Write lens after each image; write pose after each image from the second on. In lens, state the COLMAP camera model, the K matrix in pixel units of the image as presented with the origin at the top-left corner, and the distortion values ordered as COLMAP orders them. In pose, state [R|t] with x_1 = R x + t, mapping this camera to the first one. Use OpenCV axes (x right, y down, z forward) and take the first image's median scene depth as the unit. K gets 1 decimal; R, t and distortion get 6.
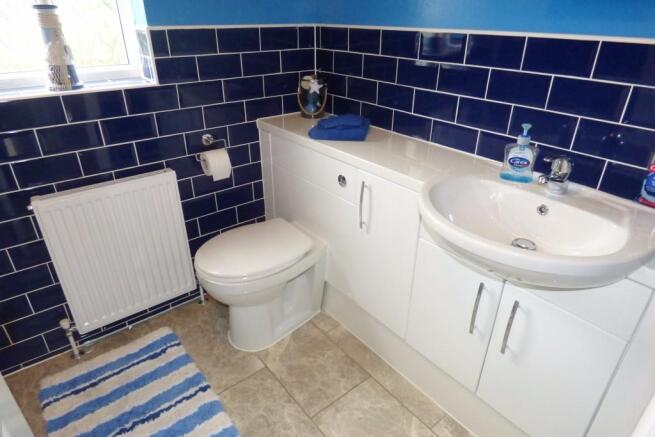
lens RADIAL K [[398.3, 0, 327.2], [0, 398.3, 214.5], [0, 0, 1]] dist [-0.014739, -0.001723]
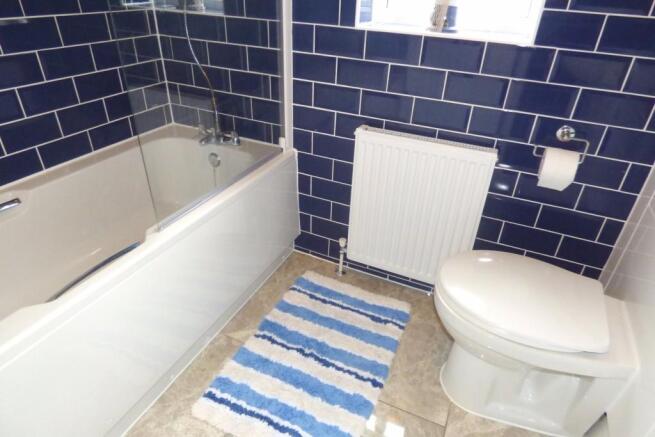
lens RADIAL K [[398.3, 0, 327.2], [0, 398.3, 214.5], [0, 0, 1]] dist [-0.014739, -0.001723]
pose [[0.445712, 0.471633, -0.760856, 0.131918], [-0.431979, 0.857759, 0.278646, -0.082683], [0.784050, 0.204478, 0.586050, 0.293155]]
